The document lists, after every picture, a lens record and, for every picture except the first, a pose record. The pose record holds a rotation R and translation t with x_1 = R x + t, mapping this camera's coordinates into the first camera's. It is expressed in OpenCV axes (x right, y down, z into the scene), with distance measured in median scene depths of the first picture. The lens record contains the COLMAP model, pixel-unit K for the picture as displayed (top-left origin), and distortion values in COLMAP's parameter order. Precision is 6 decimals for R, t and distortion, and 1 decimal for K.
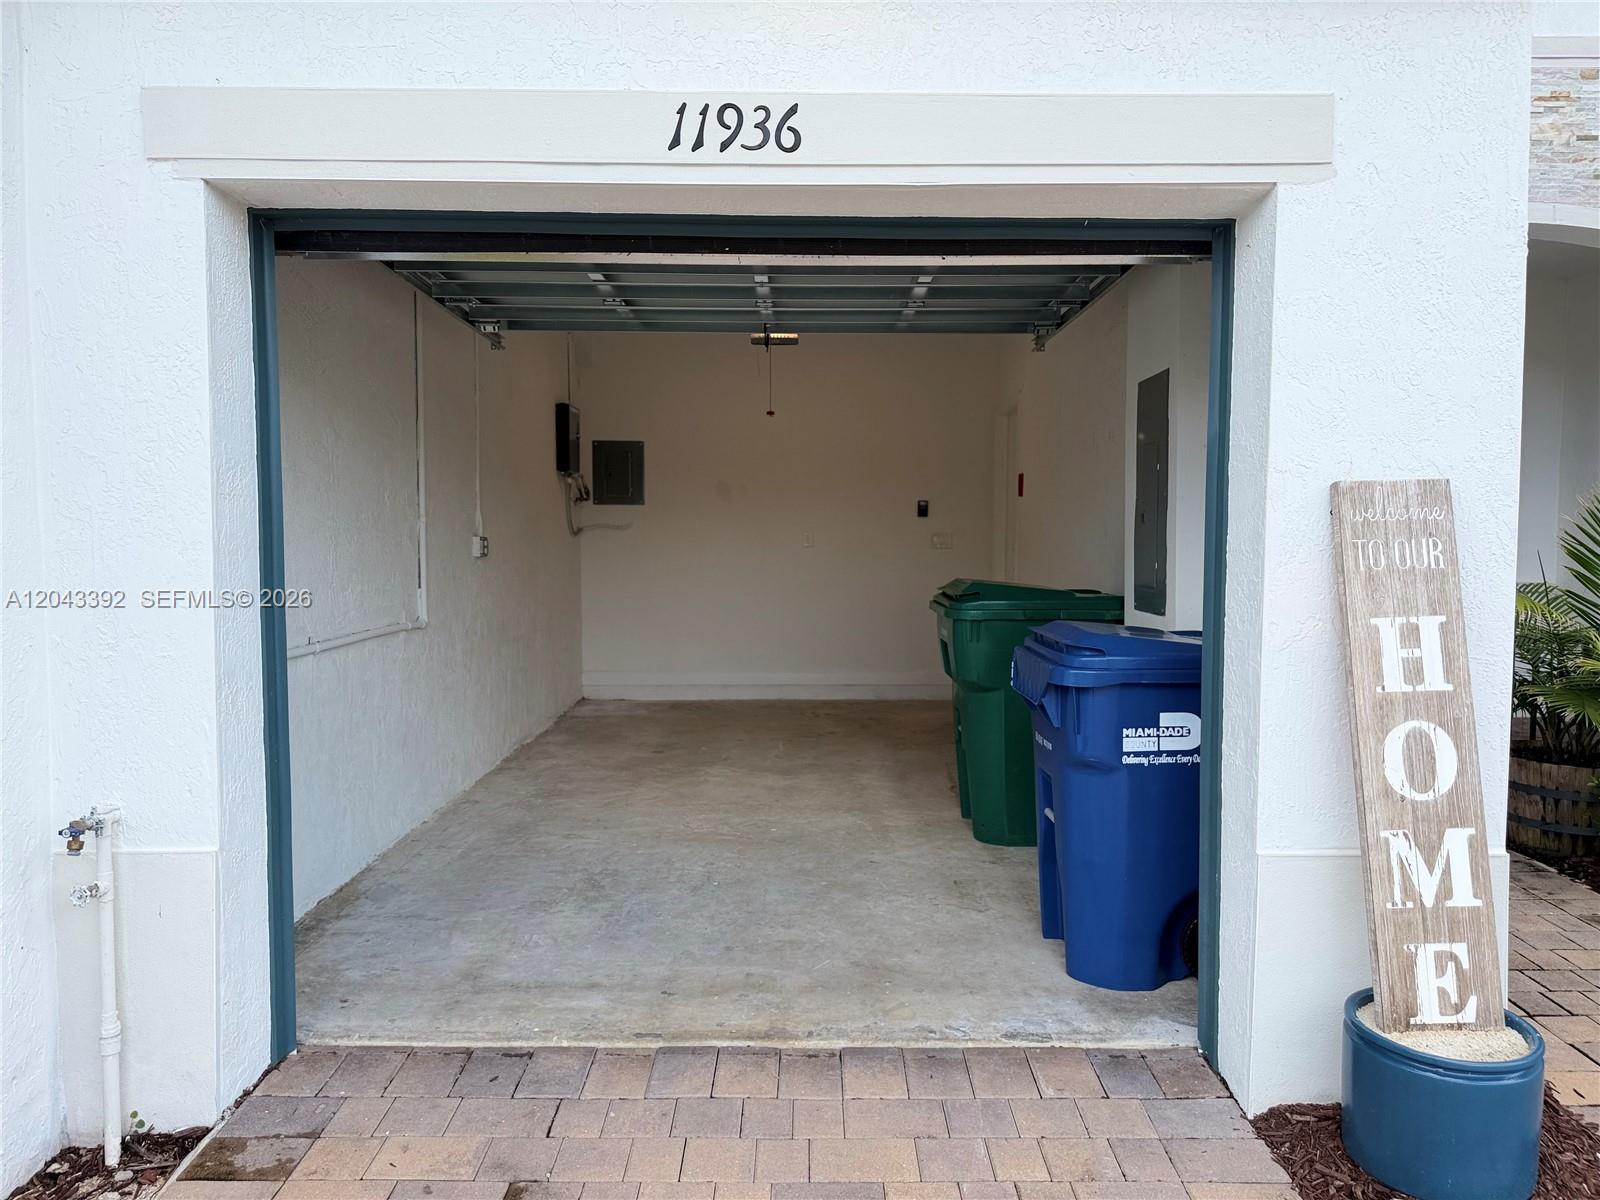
lens RADIAL K [[1120.7, 0, 800.0], [0, 1120.7, 600.0], [0, 0, 1]] dist [0.084009, -0.104491]
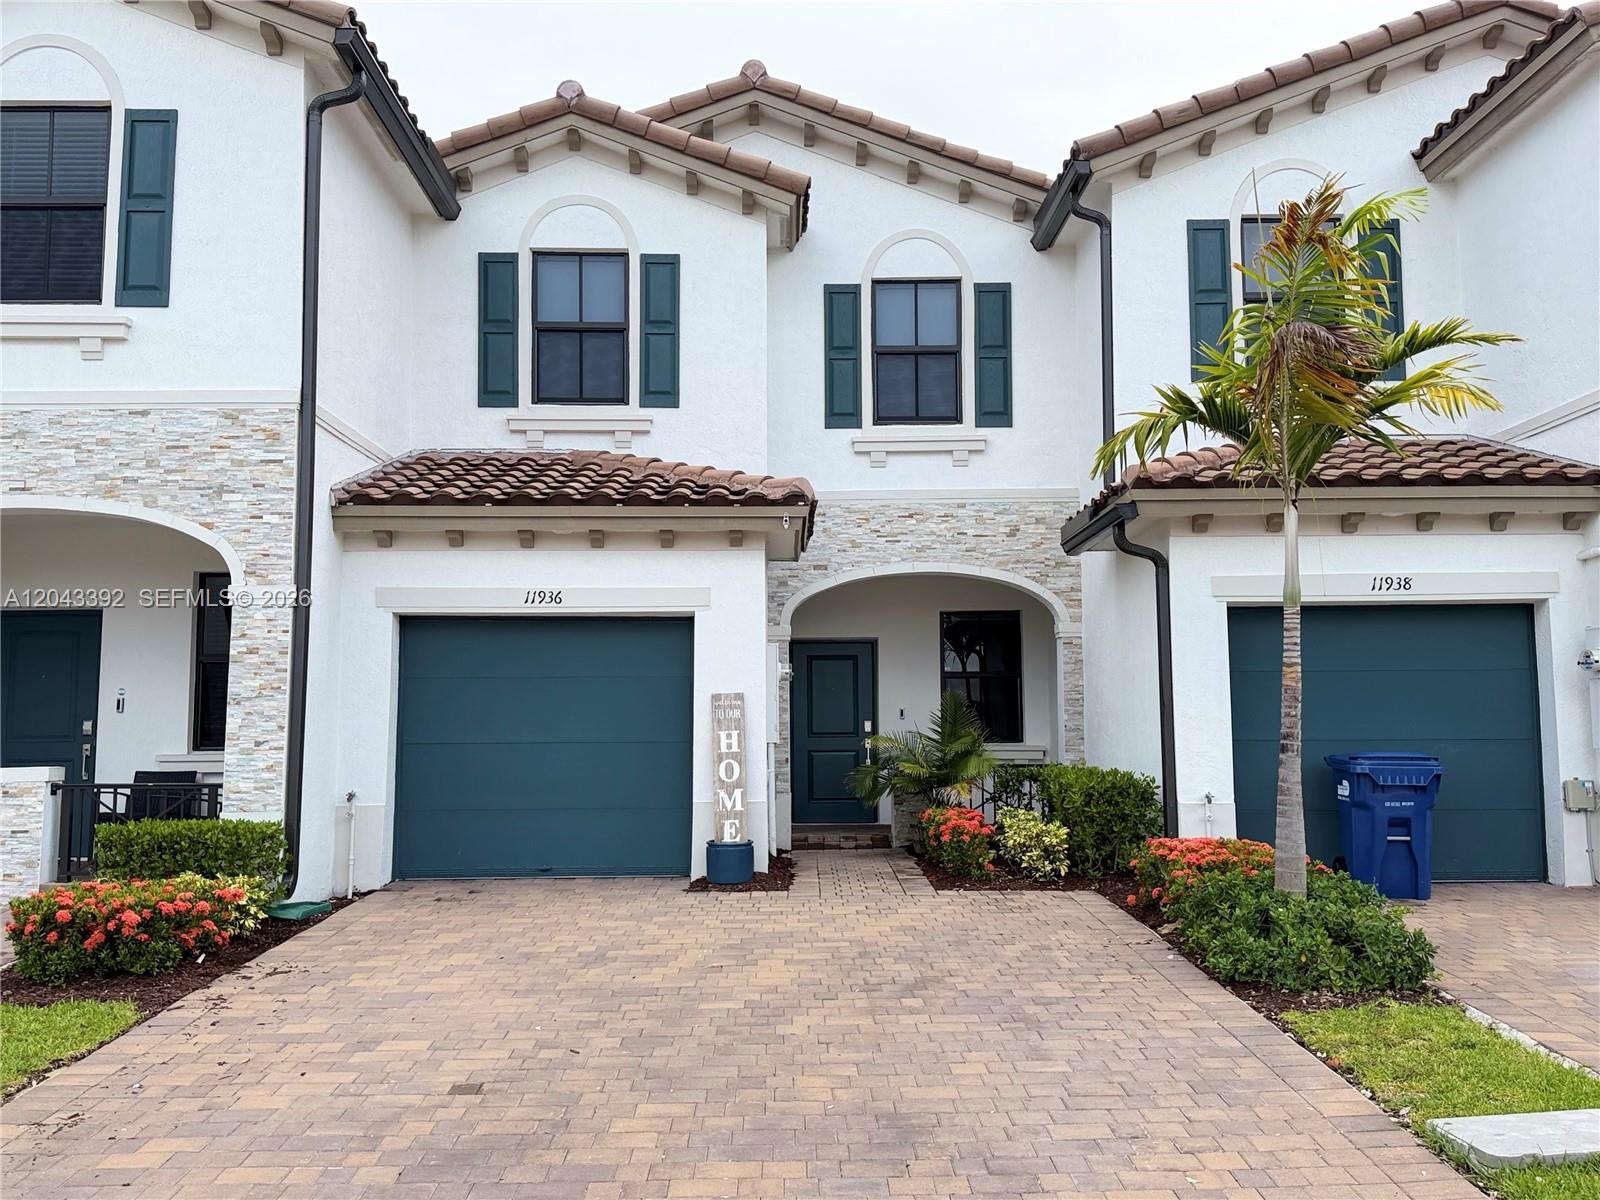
lens RADIAL K [[1431.5, 0, 800.0], [0, 1431.5, 600.0], [0, 0, 1]] dist [0.180977, -0.357266]
pose [[0.999854, -0.005032, 0.016300, 0.693703], [0.007555, 0.987311, -0.158620, 0.329535], [-0.015295, 0.158721, 0.987205, -3.577666]]
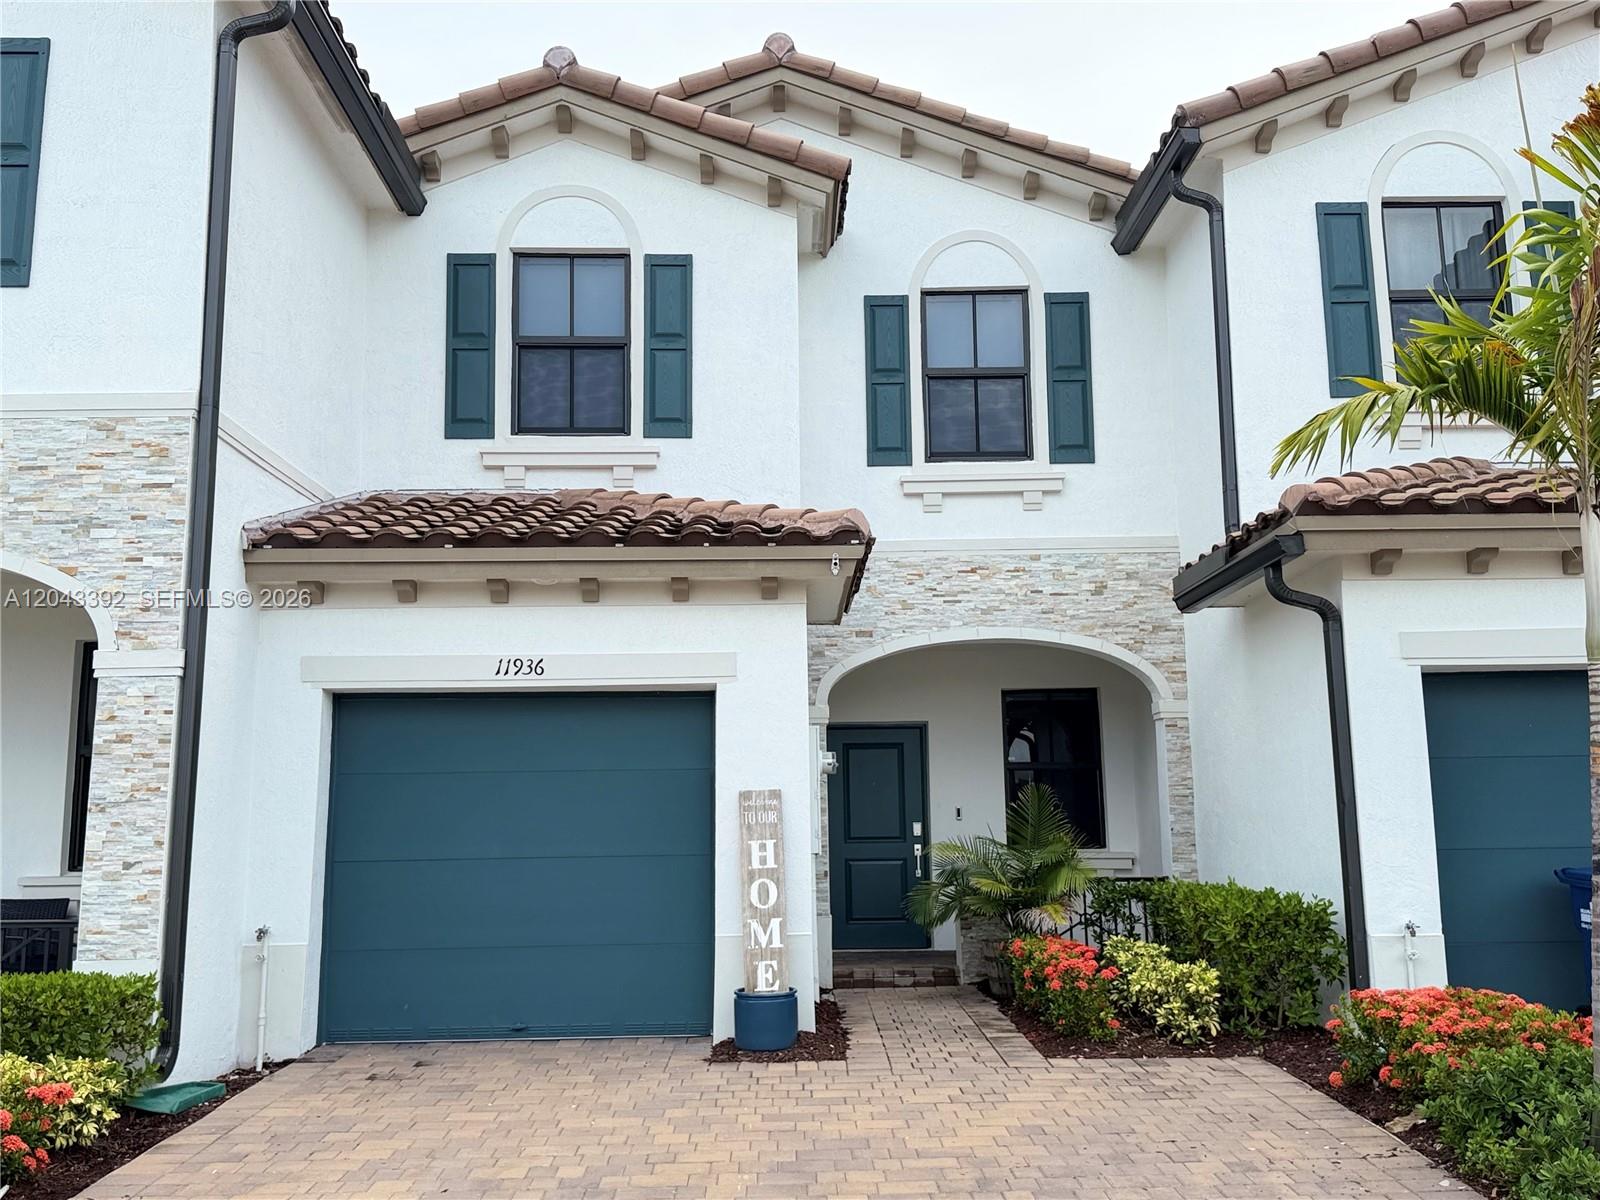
lens RADIAL K [[1431.5, 0, 800.0], [0, 1431.5, 600.0], [0, 0, 1]] dist [0.180977, -0.357266]
pose [[0.999753, -0.011141, 0.019237, 0.570269], [0.015157, 0.974644, -0.223248, 0.226938], [-0.016262, 0.223485, 0.974572, -2.525449]]
